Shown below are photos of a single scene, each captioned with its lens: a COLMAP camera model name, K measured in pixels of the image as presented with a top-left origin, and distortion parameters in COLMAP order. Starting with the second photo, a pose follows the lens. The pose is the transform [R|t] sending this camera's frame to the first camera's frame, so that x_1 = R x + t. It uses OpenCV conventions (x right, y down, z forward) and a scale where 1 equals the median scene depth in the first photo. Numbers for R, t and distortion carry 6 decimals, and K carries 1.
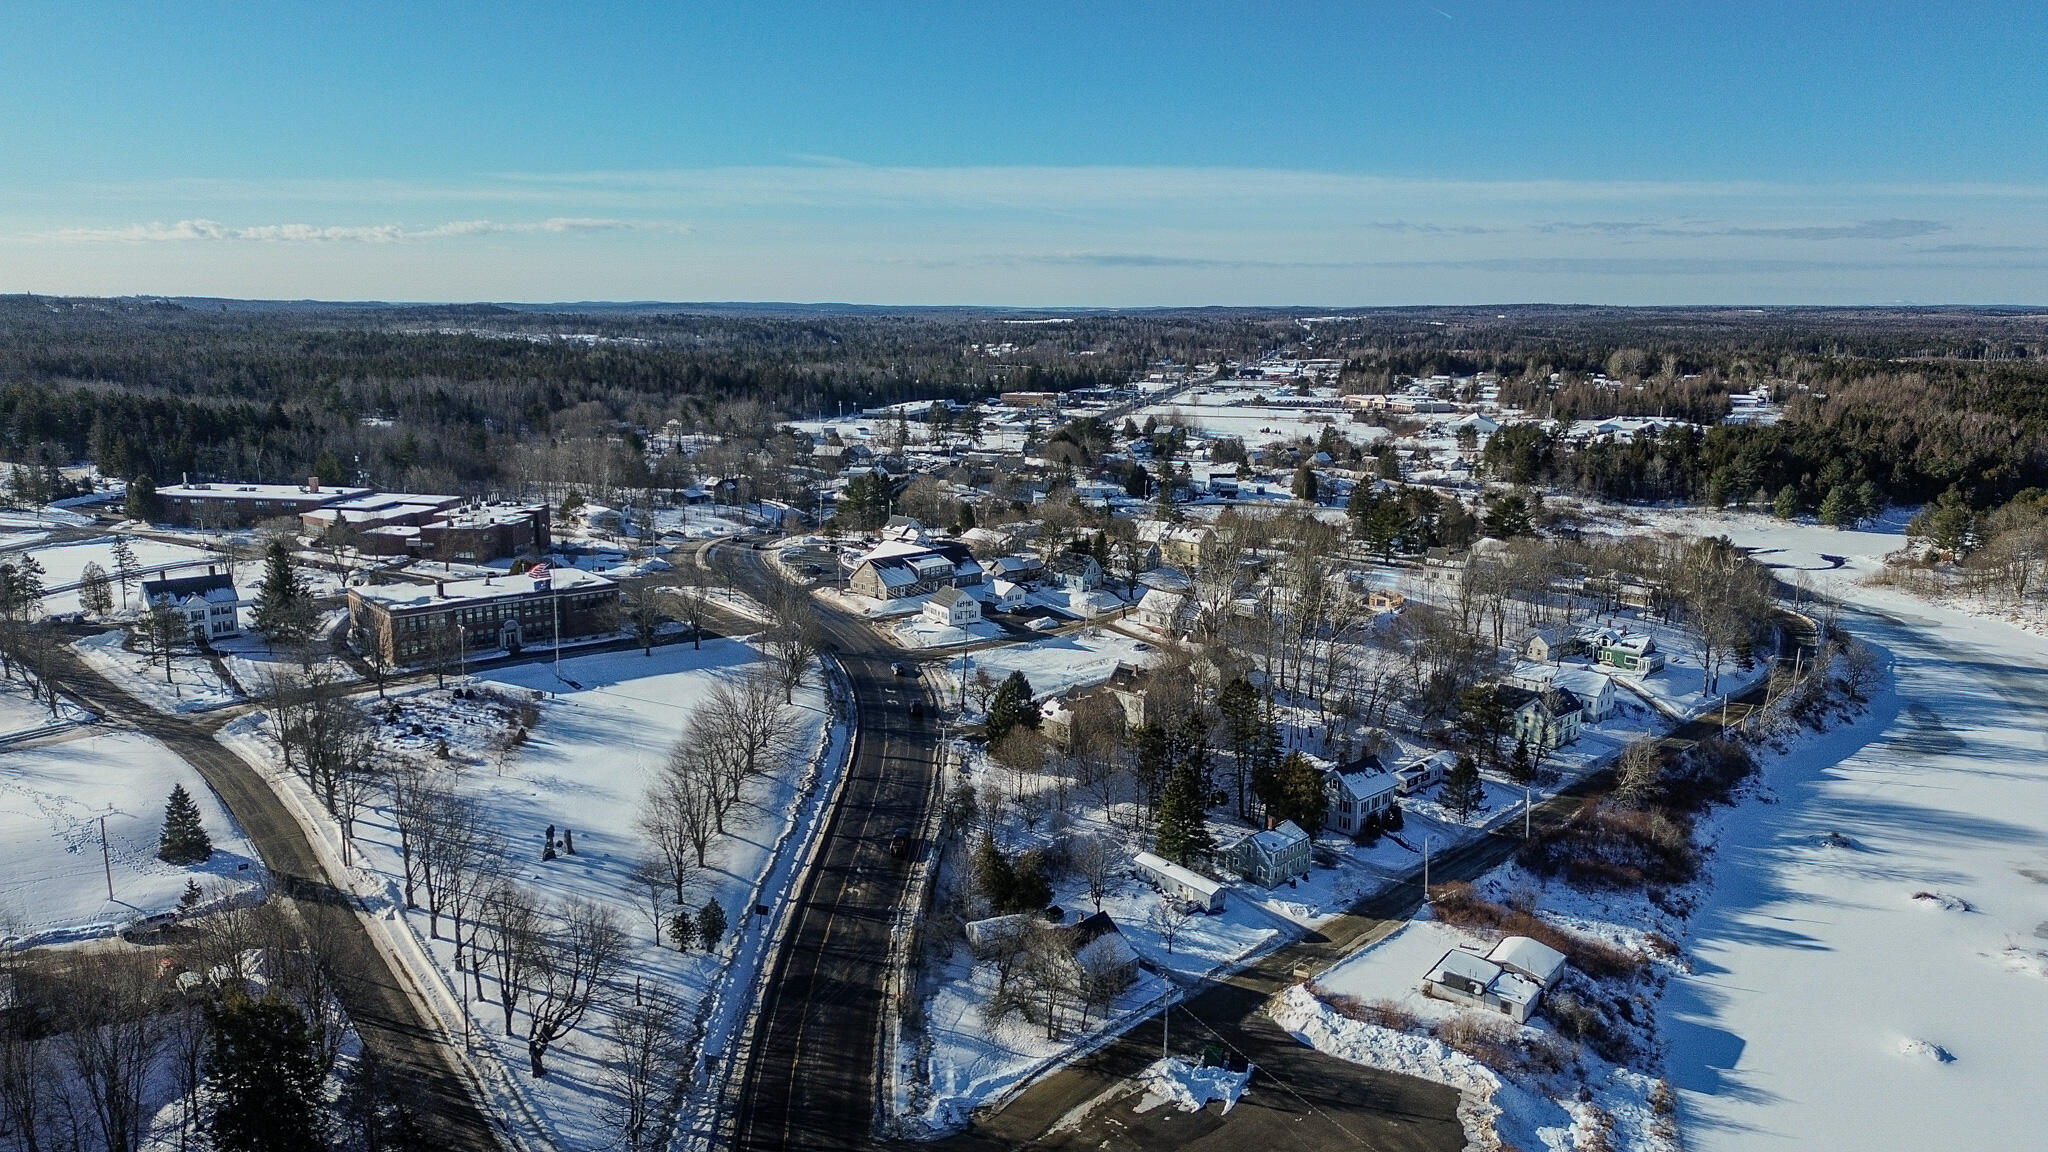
lens RADIAL K [[1432.1, 0, 1028.8], [0, 1432.1, 575.2], [0, 0, 1]] dist [0.079772, -0.071490]
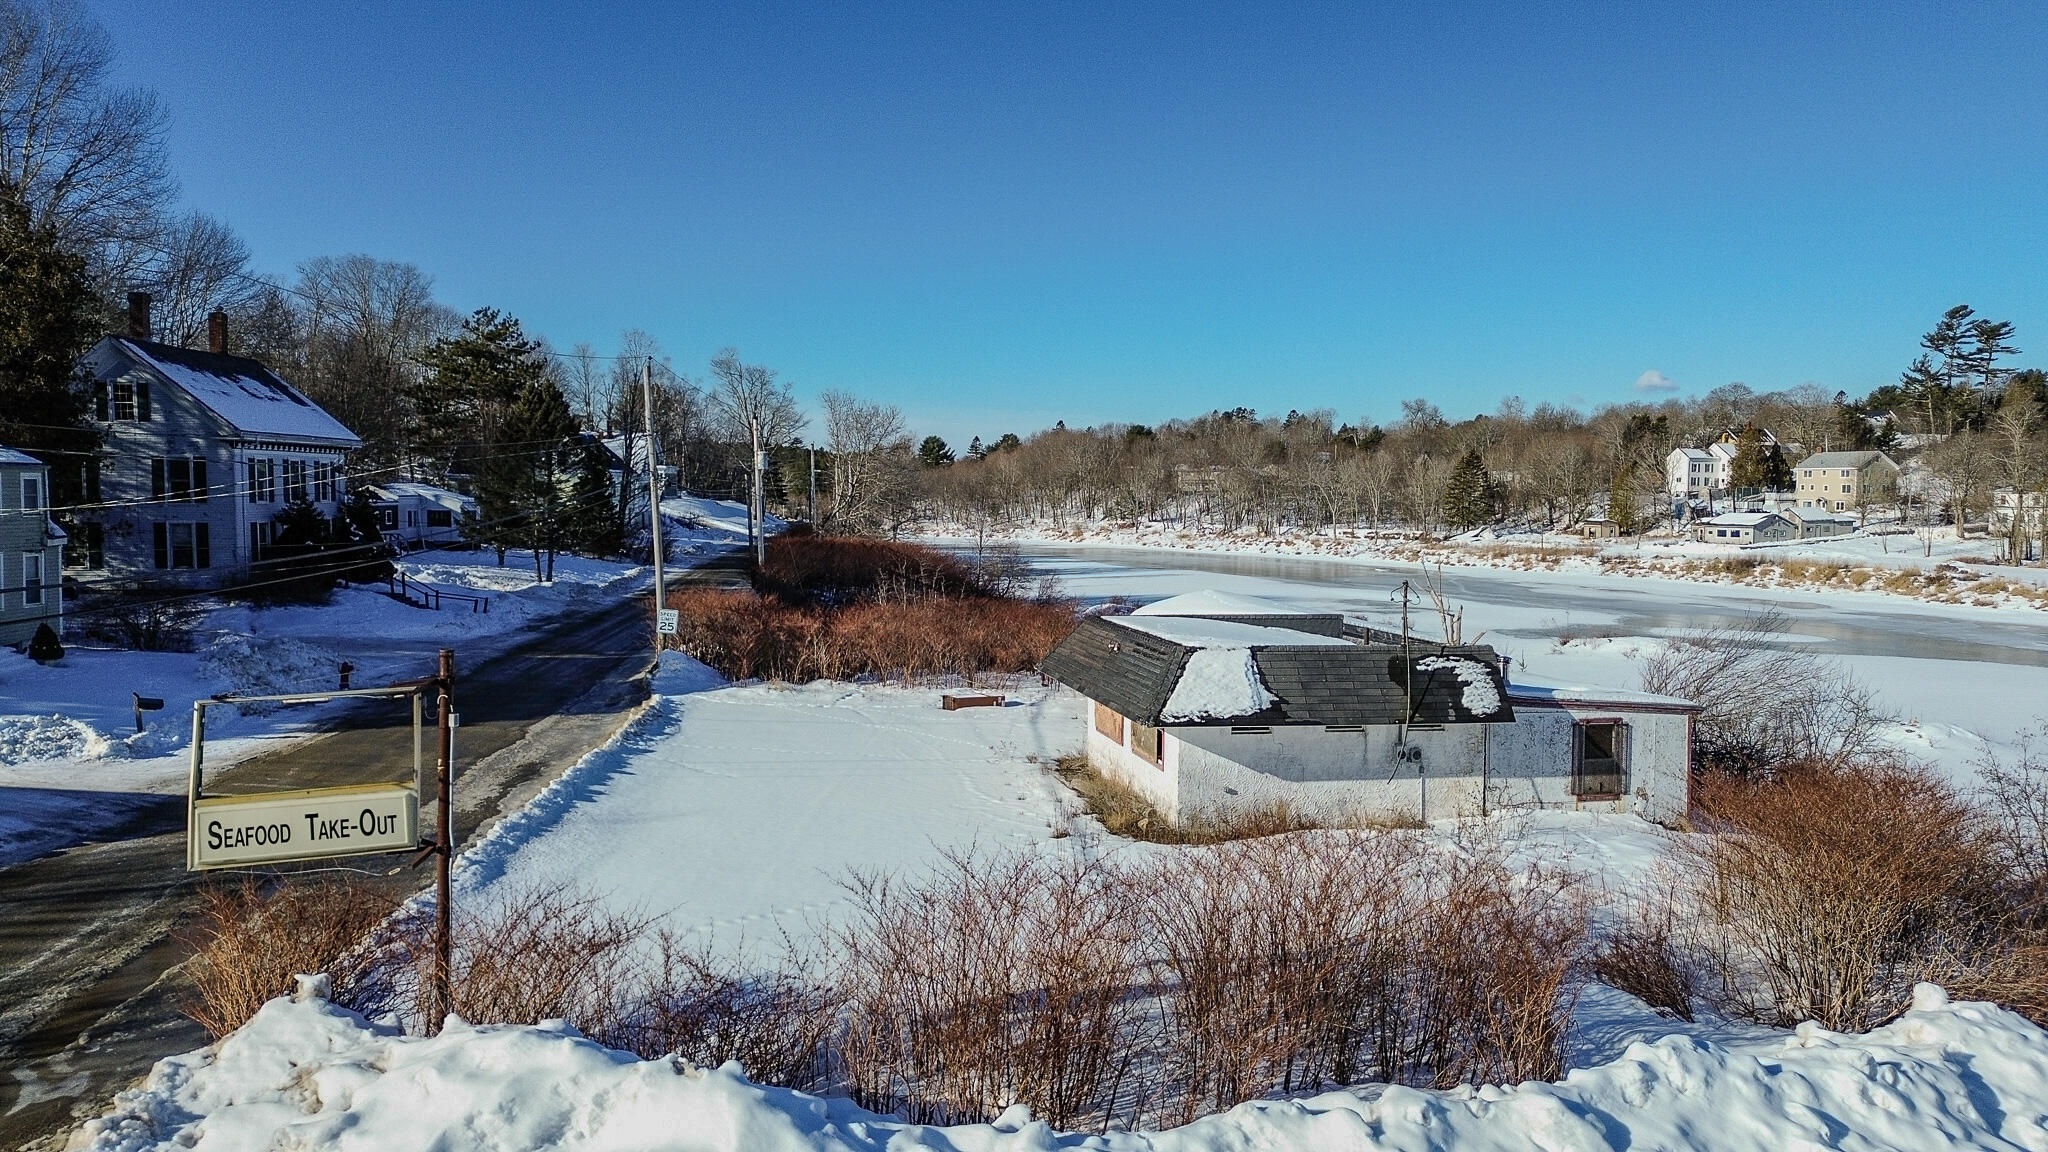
lens RADIAL K [[1432.1, 0, 1028.8], [0, 1432.1, 575.2], [0, 0, 1]] dist [0.079772, -0.071490]
pose [[0.654194, -0.039513, 0.755294, 0.165184], [0.135351, 0.988629, -0.065514, 0.289083], [-0.744117, 0.145089, 0.652104, 0.972646]]
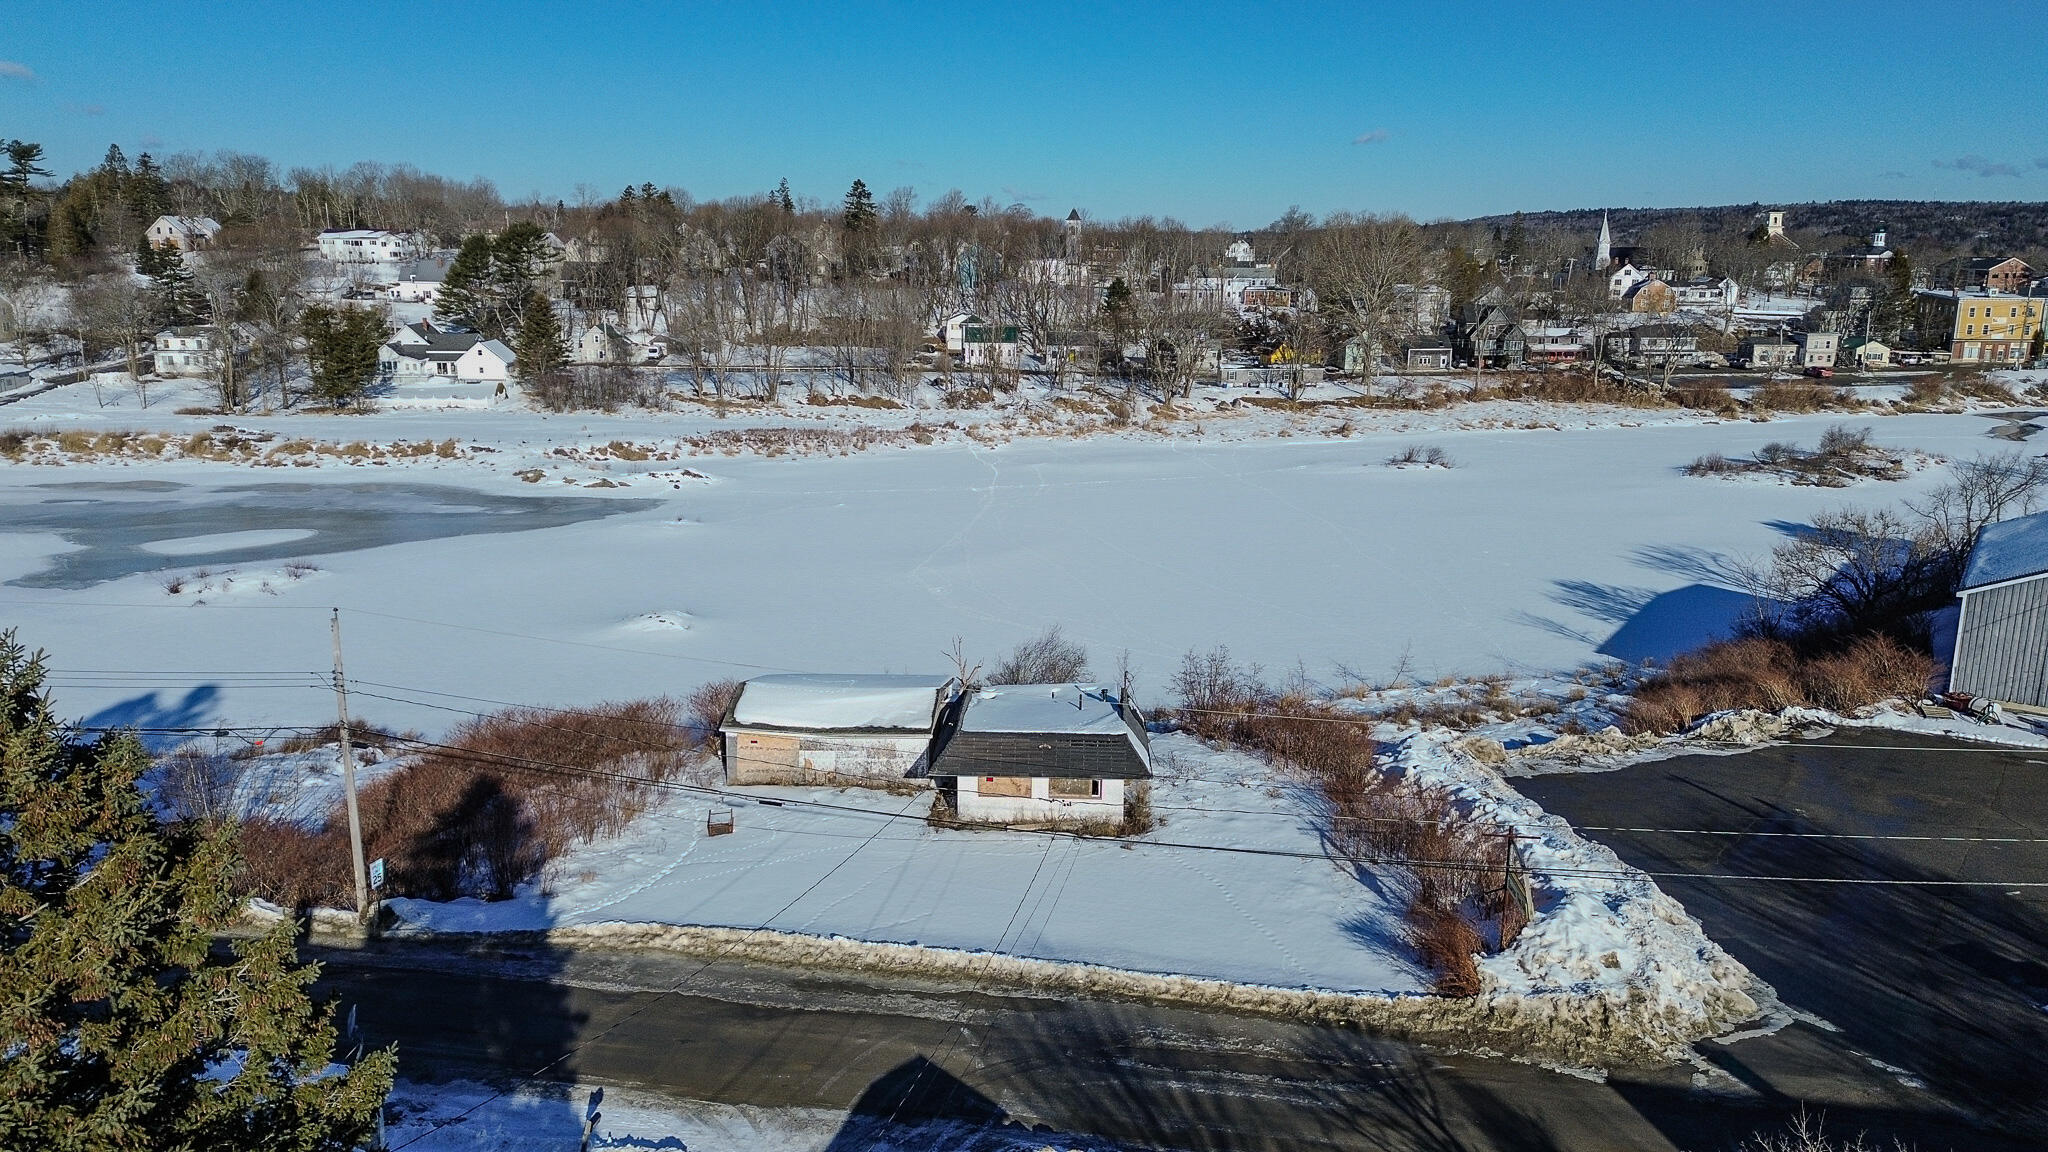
lens RADIAL K [[1432.1, 0, 1028.8], [0, 1432.1, 575.2], [0, 0, 1]] dist [0.079772, -0.071490]
pose [[-0.552709, -0.184726, 0.812643, 0.052569], [0.153655, 0.935817, 0.317232, 0.147508], [-0.819087, 0.300204, -0.488850, 1.233307]]
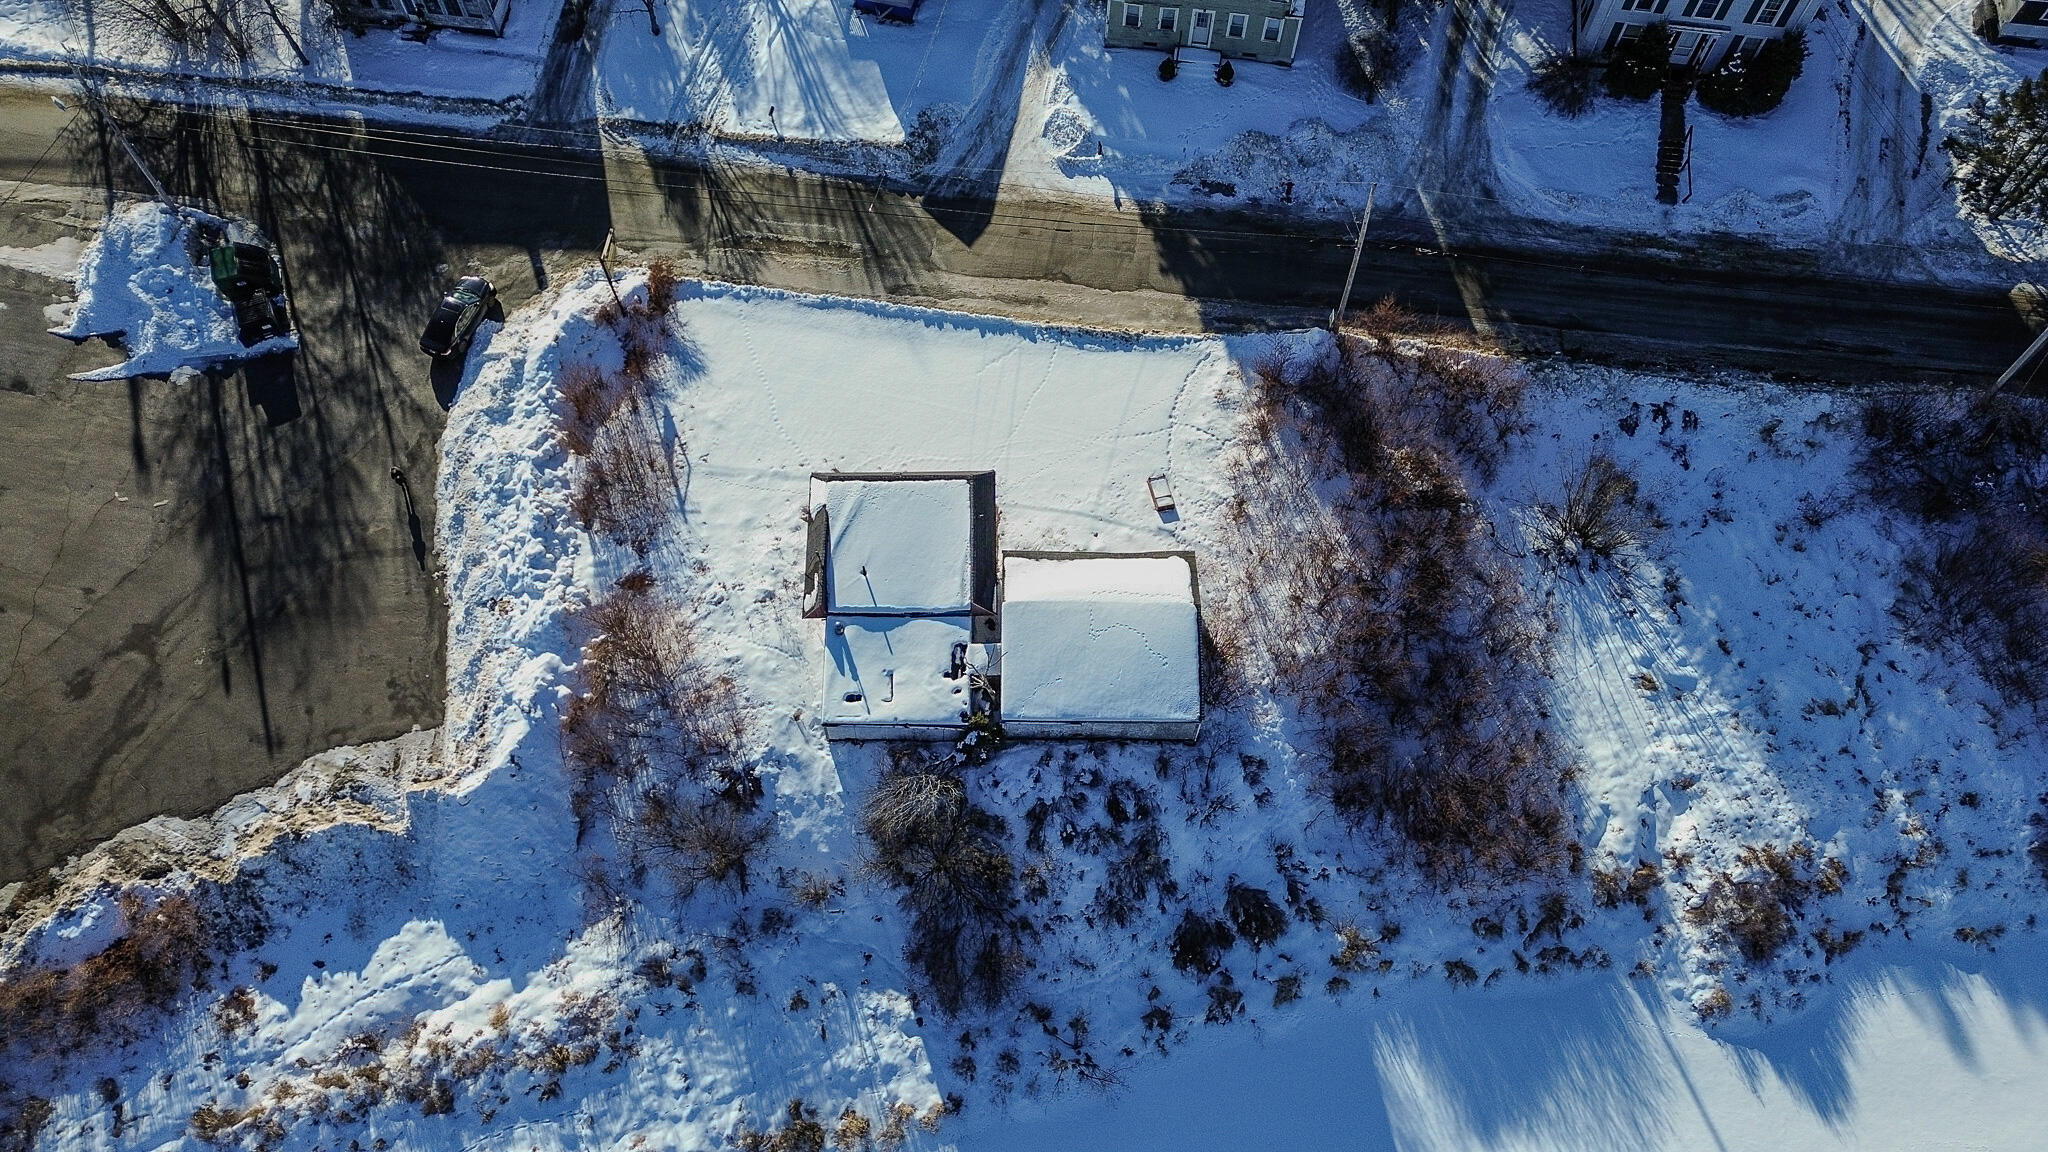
lens RADIAL K [[1440.0, 0, 1029.0], [0, 1440.0, 568.6], [0, 0, 1]] dist [0.092614, -0.092826]
pose [[0.599518, 0.709138, -0.371081, 0.491694], [-0.157712, 0.559223, 0.813877, -0.020405], [0.784668, -0.429411, 0.447104, 0.925248]]
